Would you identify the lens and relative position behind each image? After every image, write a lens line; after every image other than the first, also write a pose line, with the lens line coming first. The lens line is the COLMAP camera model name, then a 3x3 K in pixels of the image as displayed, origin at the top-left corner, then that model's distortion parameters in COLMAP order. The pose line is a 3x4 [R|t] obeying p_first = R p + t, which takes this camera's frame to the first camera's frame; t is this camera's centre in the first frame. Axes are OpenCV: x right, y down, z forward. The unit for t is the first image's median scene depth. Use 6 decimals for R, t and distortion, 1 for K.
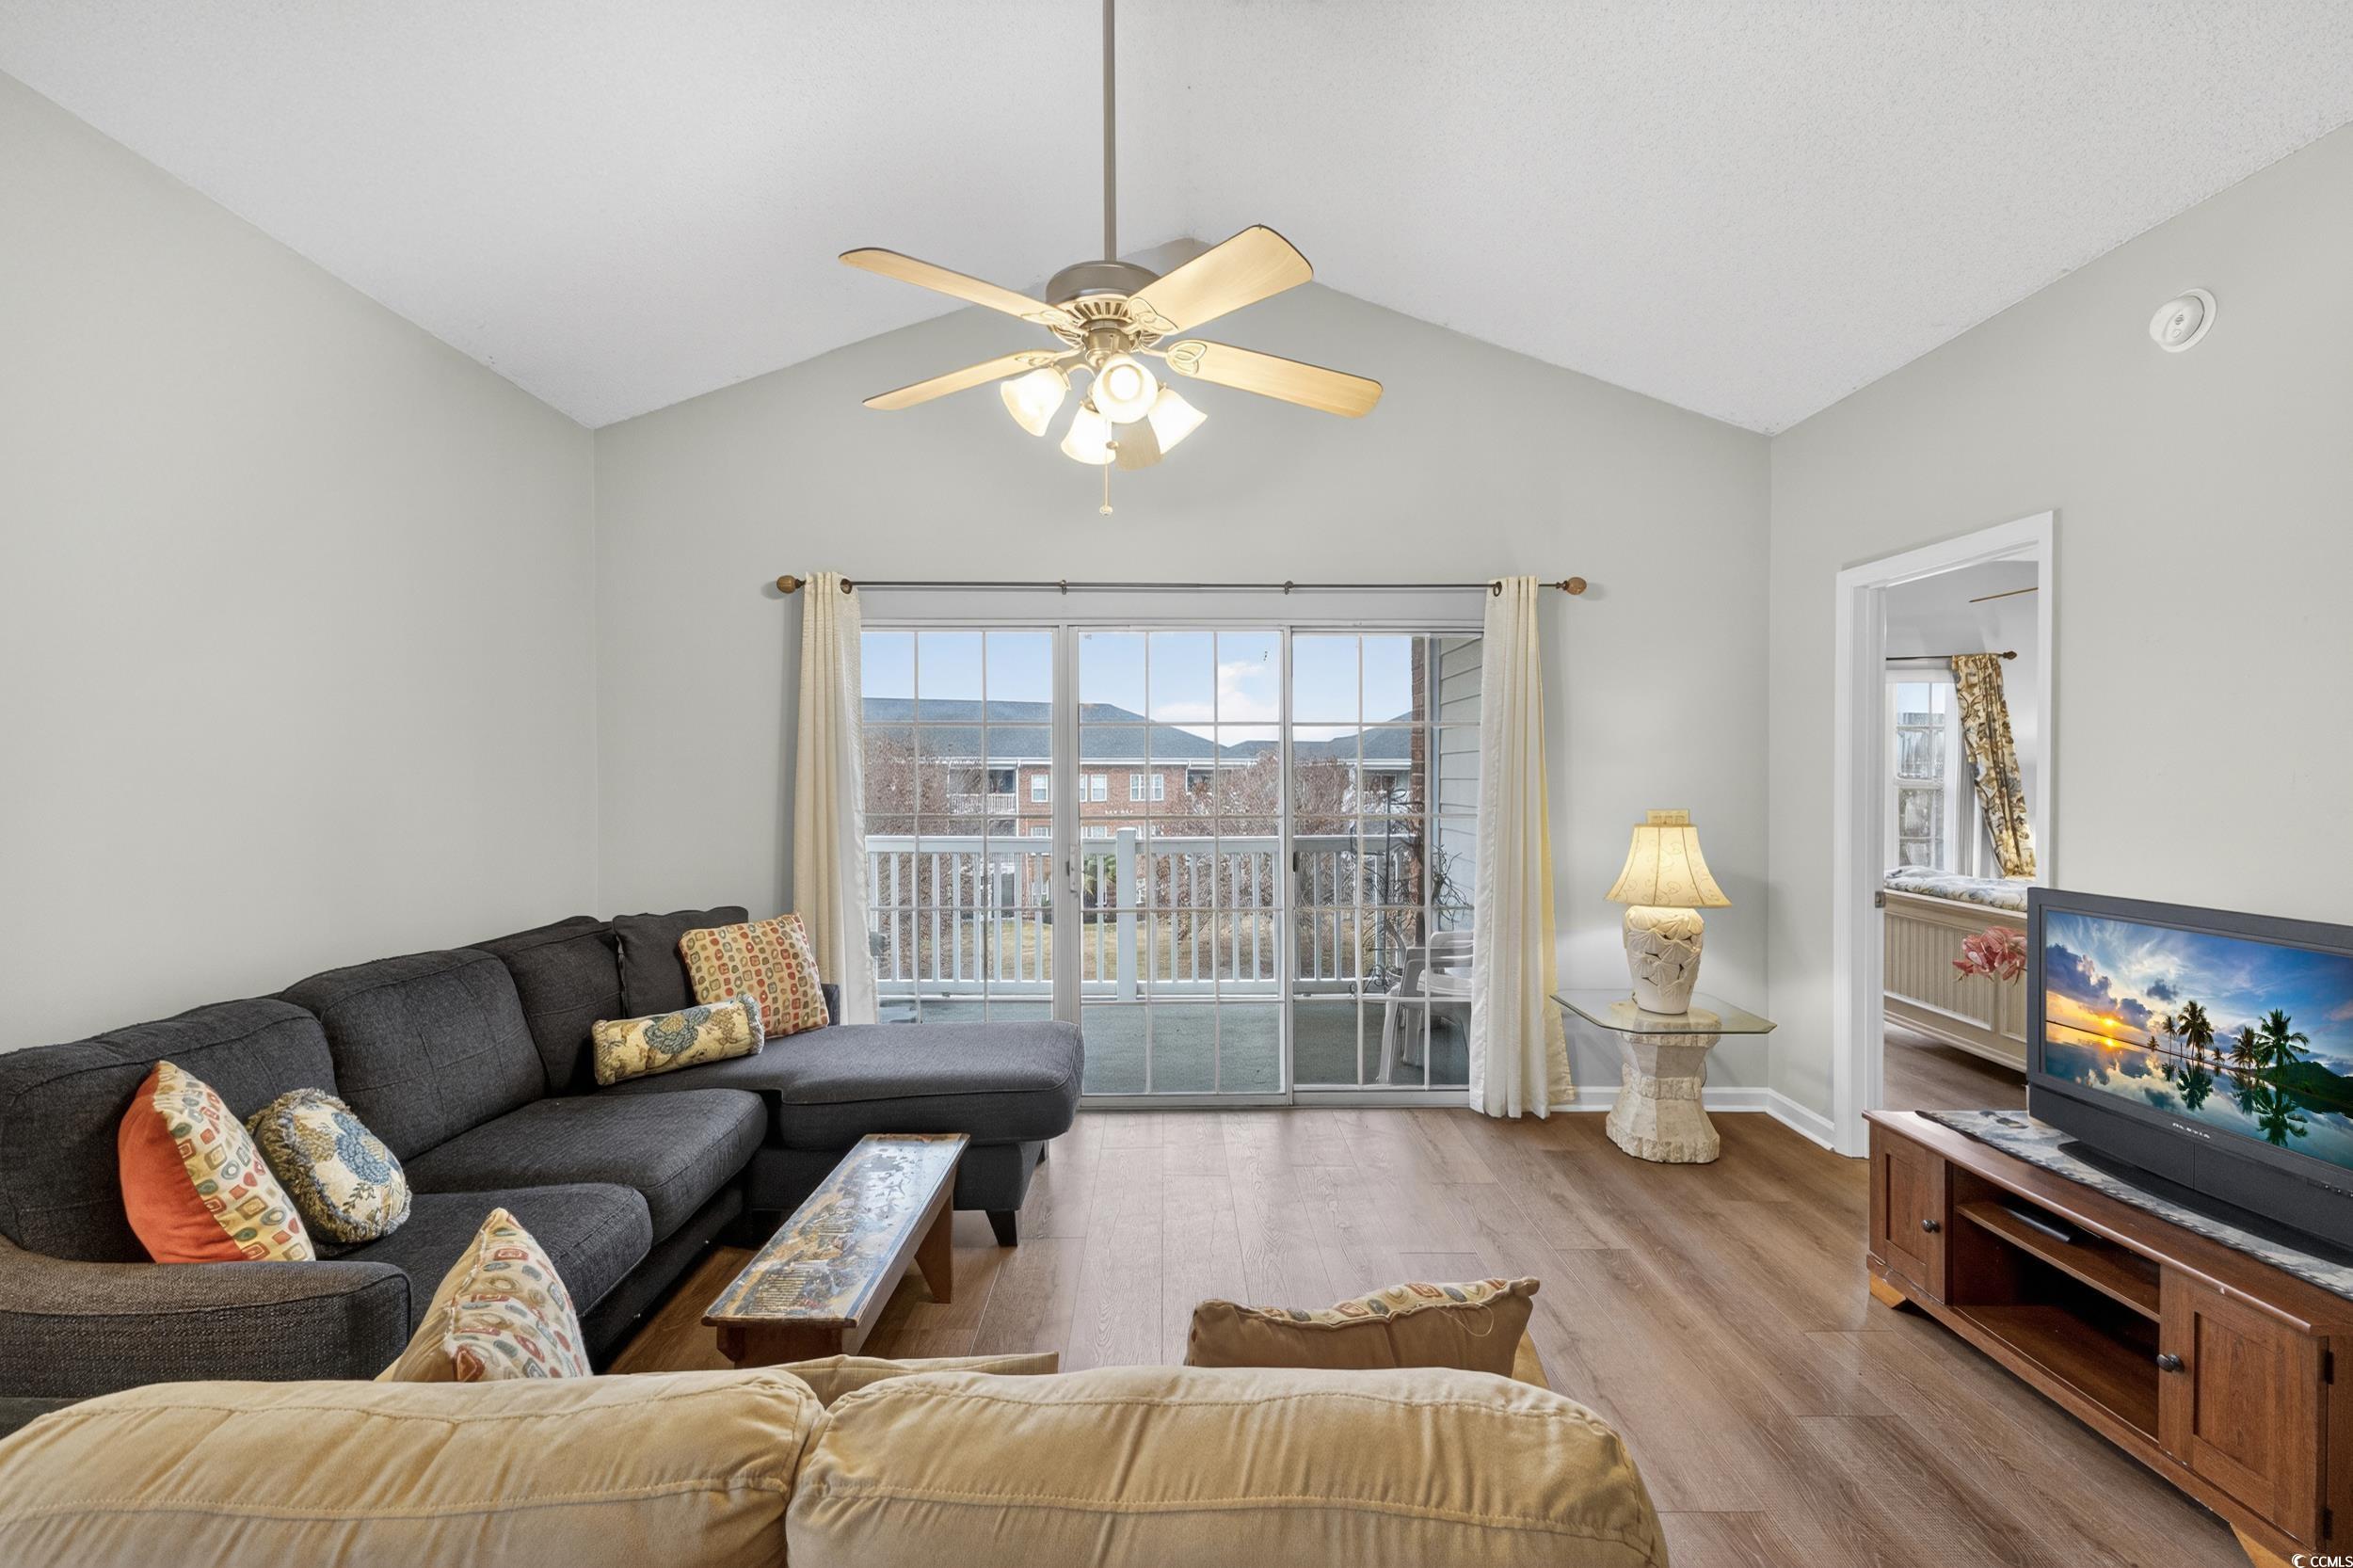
lens RADIAL K [[971.5, 0, 1219.3], [0, 971.5, 783.7], [0, 0, 1]] dist [0.003027, -0.001743]
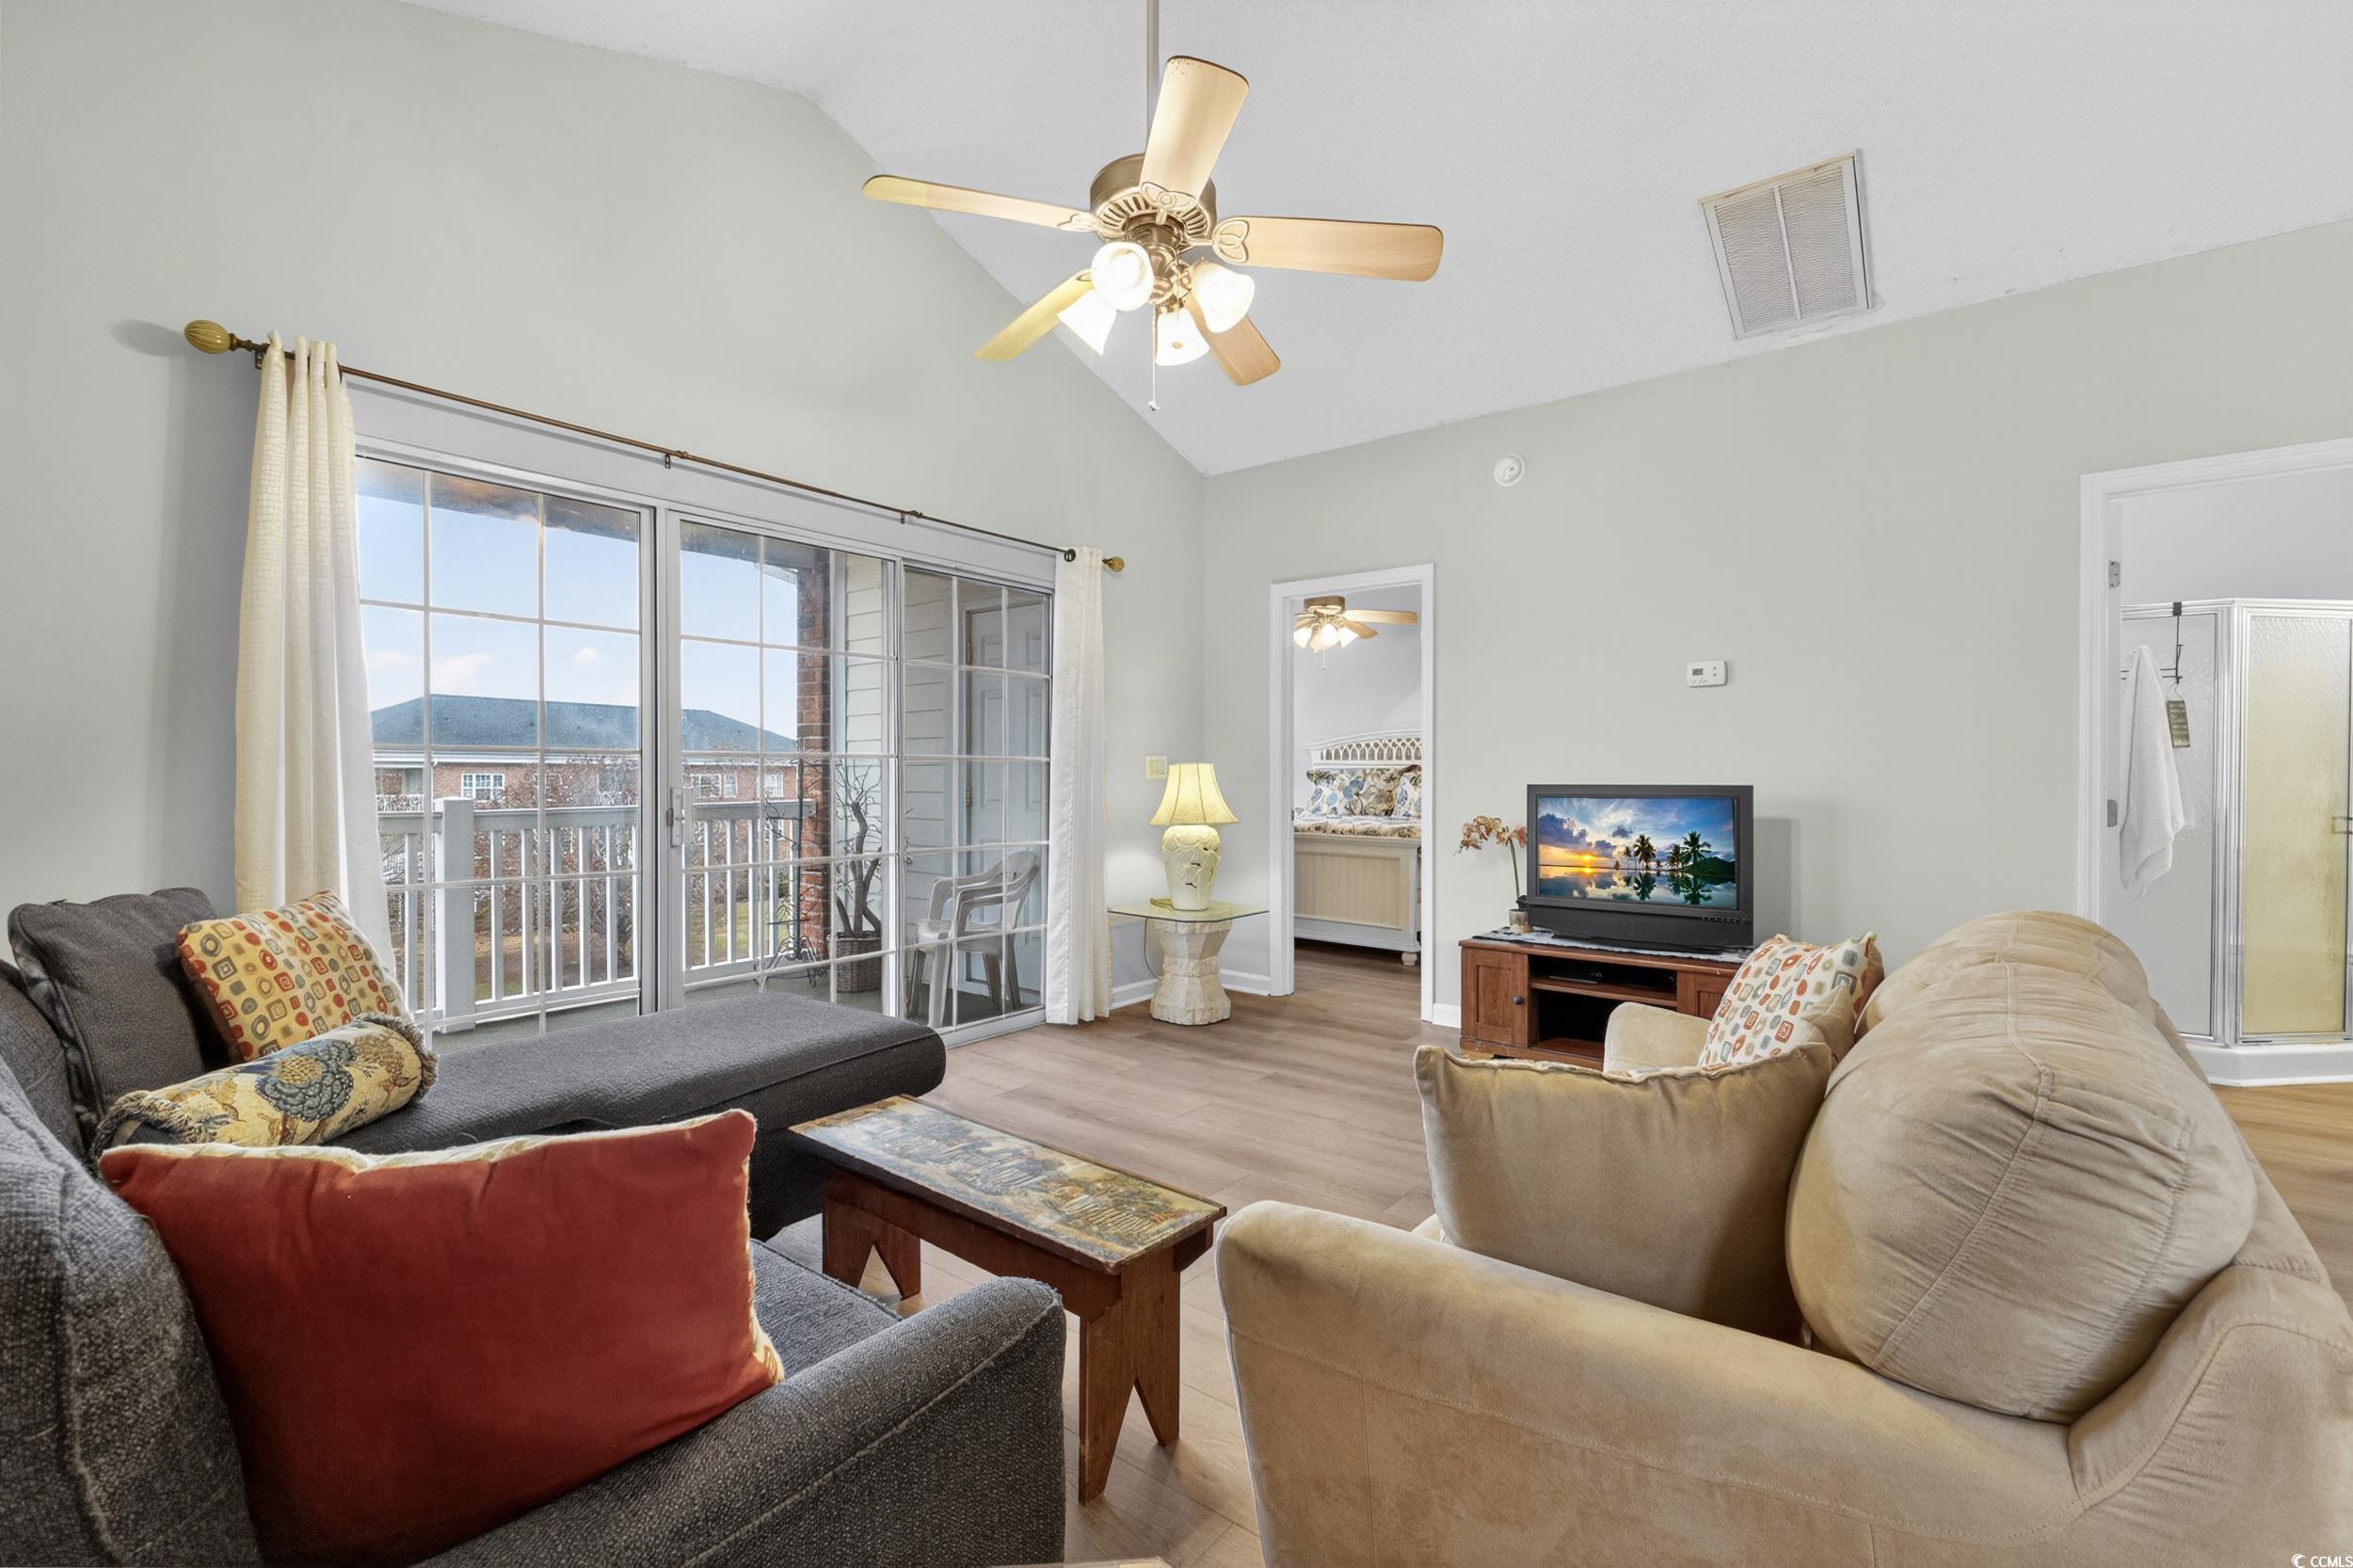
lens RADIAL K [[971.5, 0, 1152.0], [0, 971.5, 775.7], [0, 0, 1]] dist [0.003027, -0.001743]
pose [[0.660201, -0.000857, 0.751089, -0.556158], [0.006344, 0.999970, -0.004435, 0.067590], [-0.751062, 0.007692, 0.660186, 0.210643]]
